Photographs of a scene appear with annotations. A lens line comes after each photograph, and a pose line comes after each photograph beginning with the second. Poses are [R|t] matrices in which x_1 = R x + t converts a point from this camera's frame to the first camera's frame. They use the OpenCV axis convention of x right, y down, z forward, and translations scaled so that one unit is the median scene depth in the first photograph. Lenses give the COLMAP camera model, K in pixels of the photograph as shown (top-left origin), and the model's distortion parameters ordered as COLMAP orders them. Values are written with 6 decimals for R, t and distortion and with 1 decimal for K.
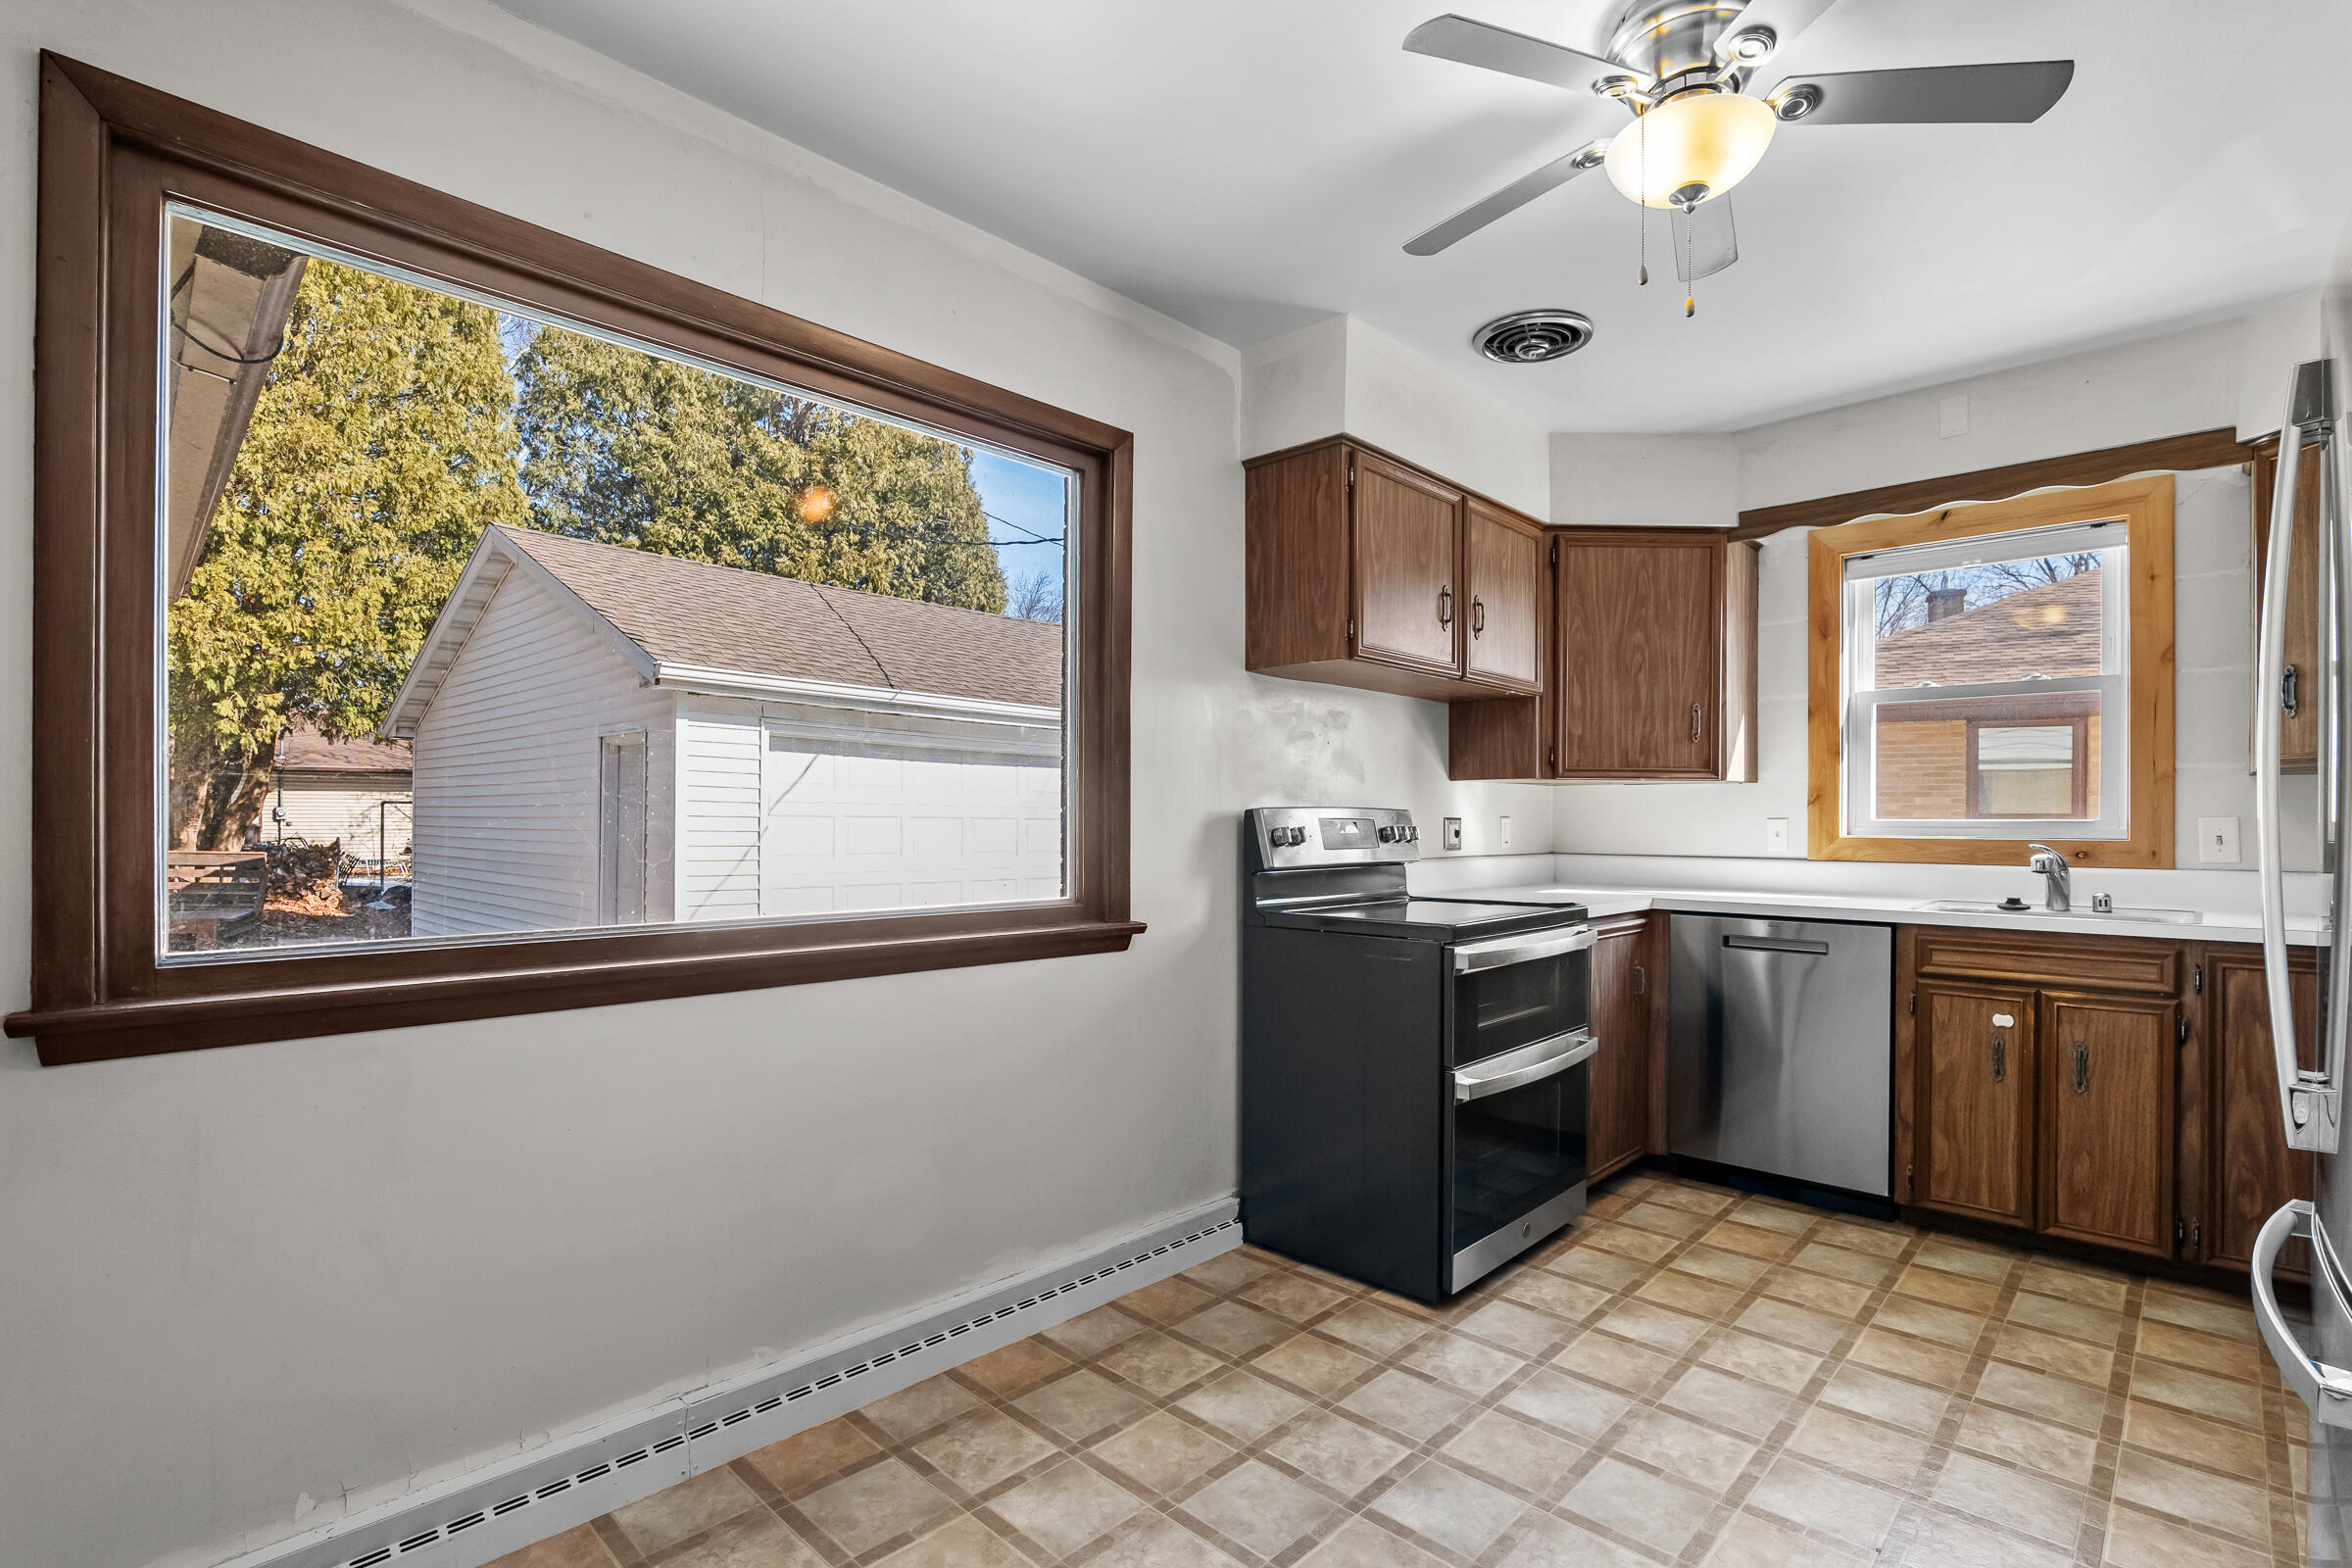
lens RADIAL K [[1088.2, 0, 1174.4], [0, 1088.2, 826.7], [0, 0, 1]] dist [-0.020826, 0.001716]
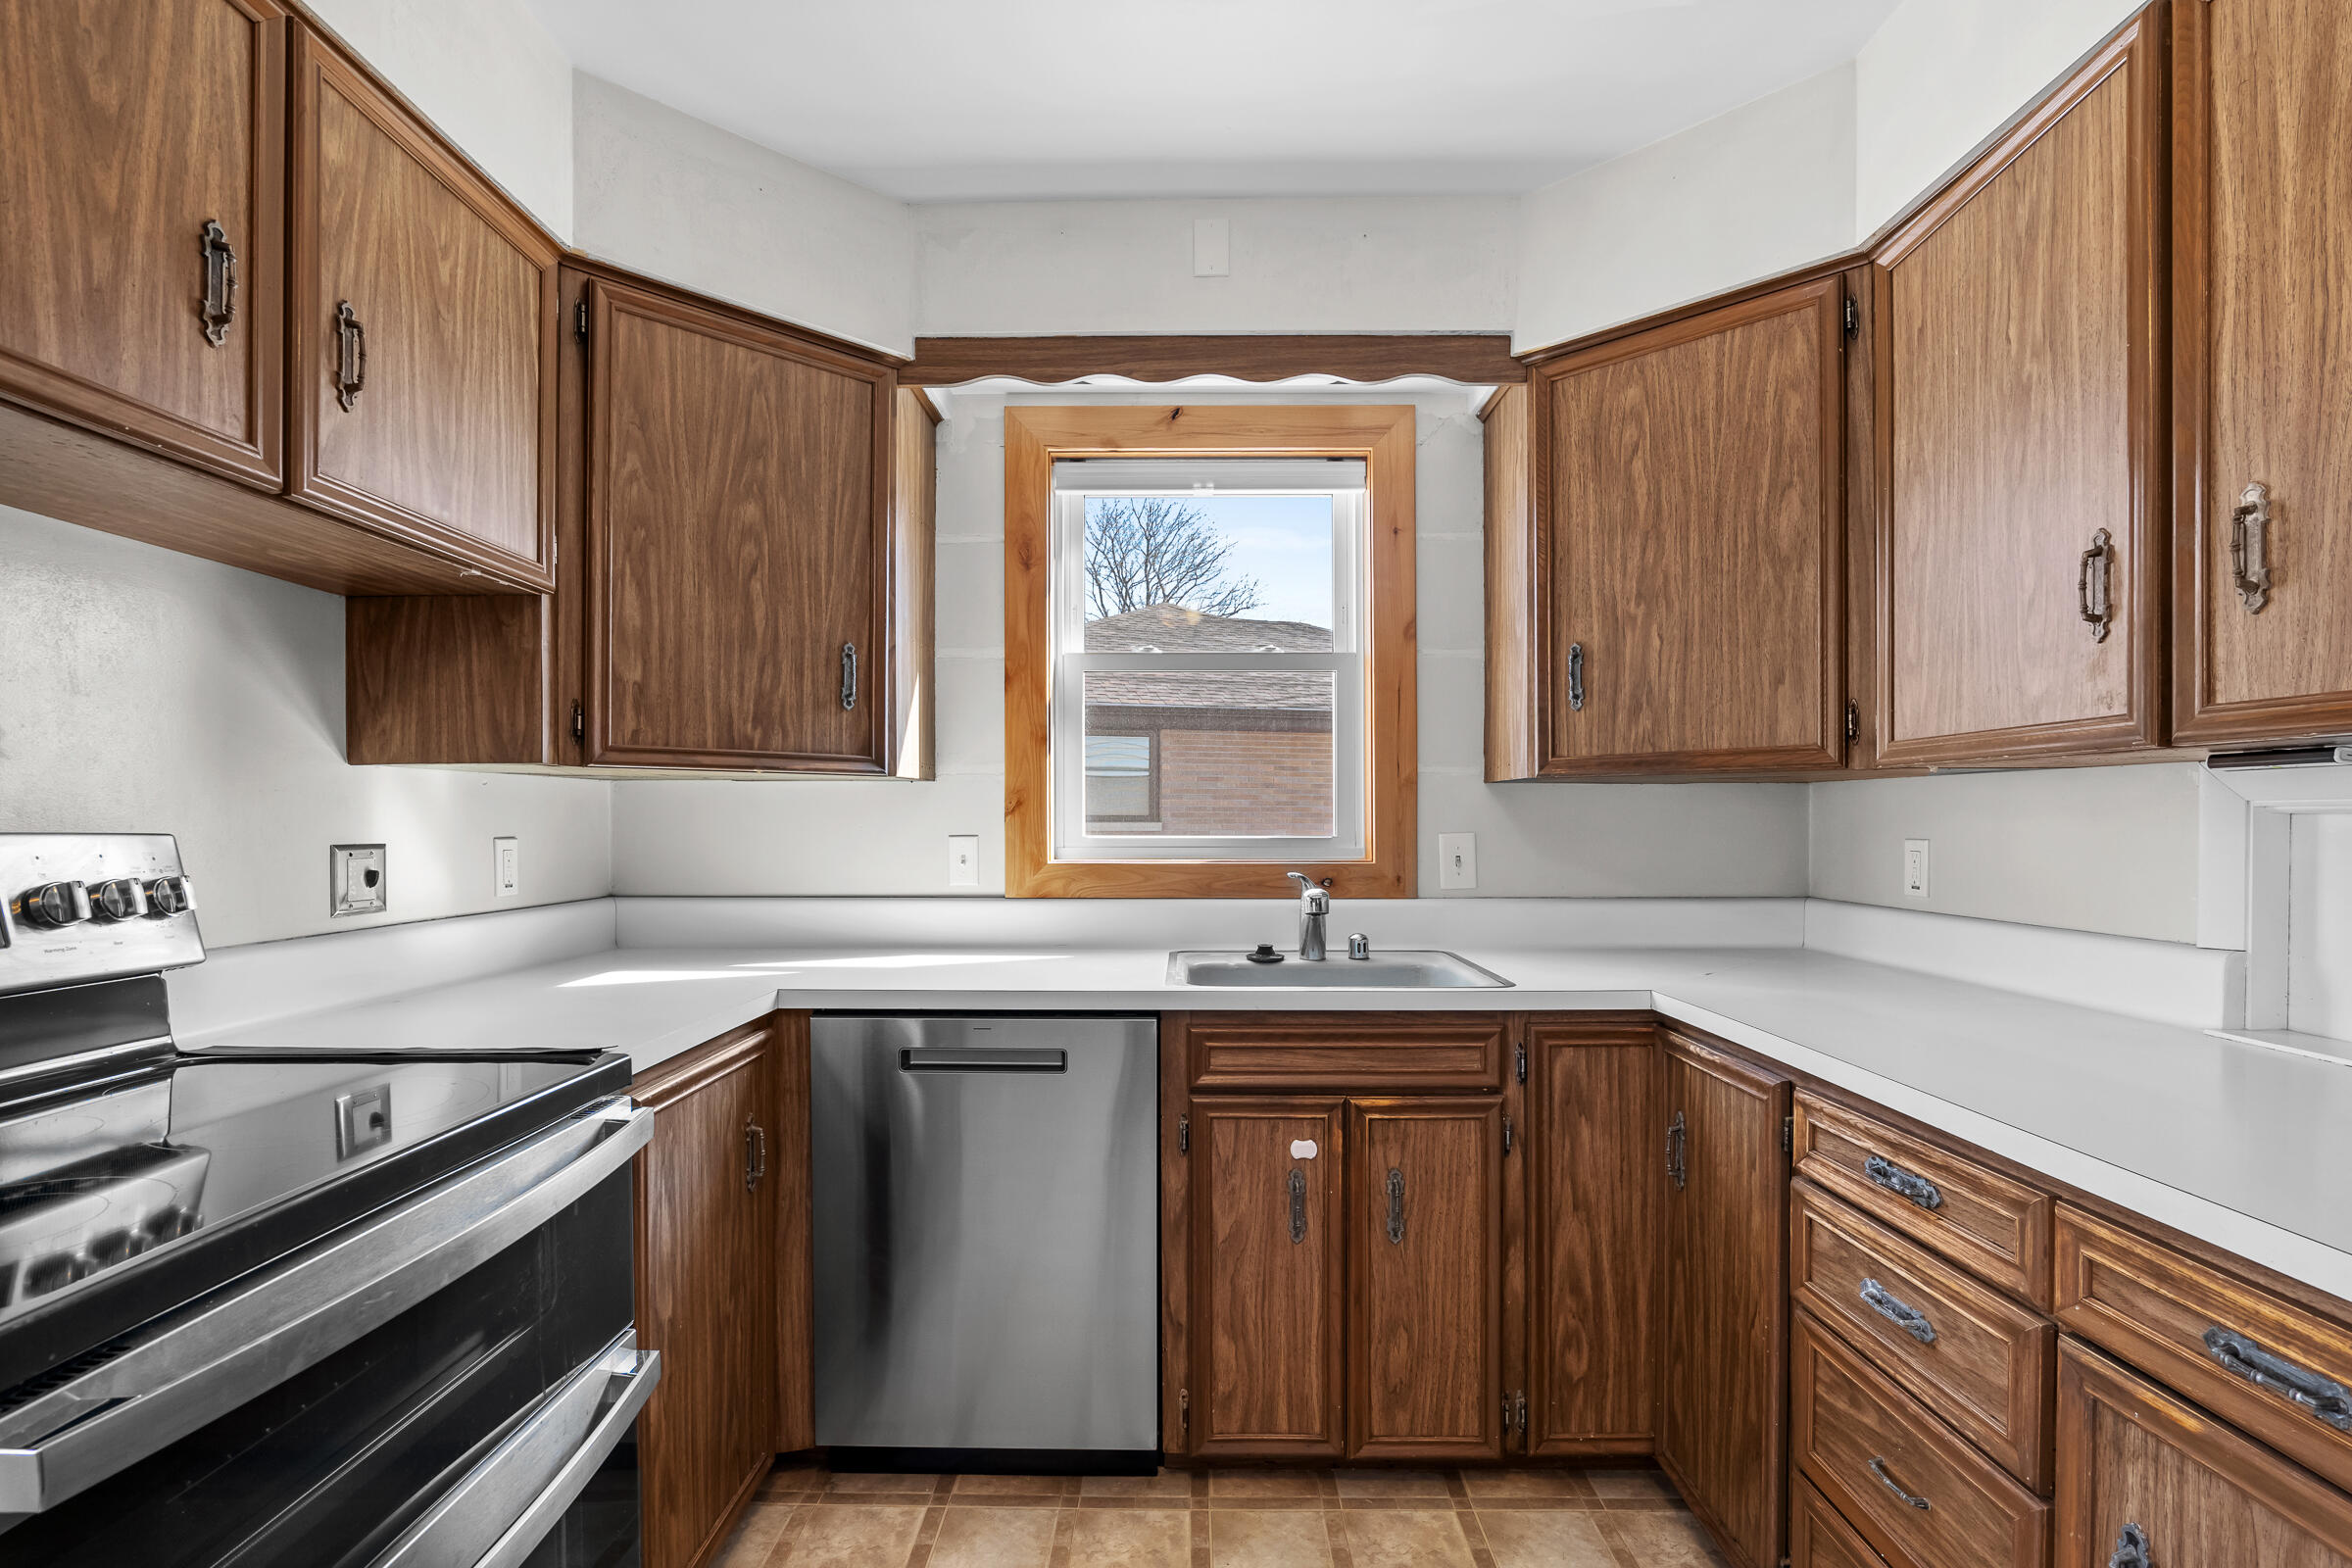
lens RADIAL K [[1088.2, 0, 1174.4], [0, 1088.2, 826.7], [0, 0, 1]] dist [-0.020826, 0.001716]
pose [[0.725153, -0.009241, 0.688526, 0.232737], [0.006893, 0.999957, 0.006161, -0.019722], [-0.688553, 0.000278, 0.725186, 0.516354]]
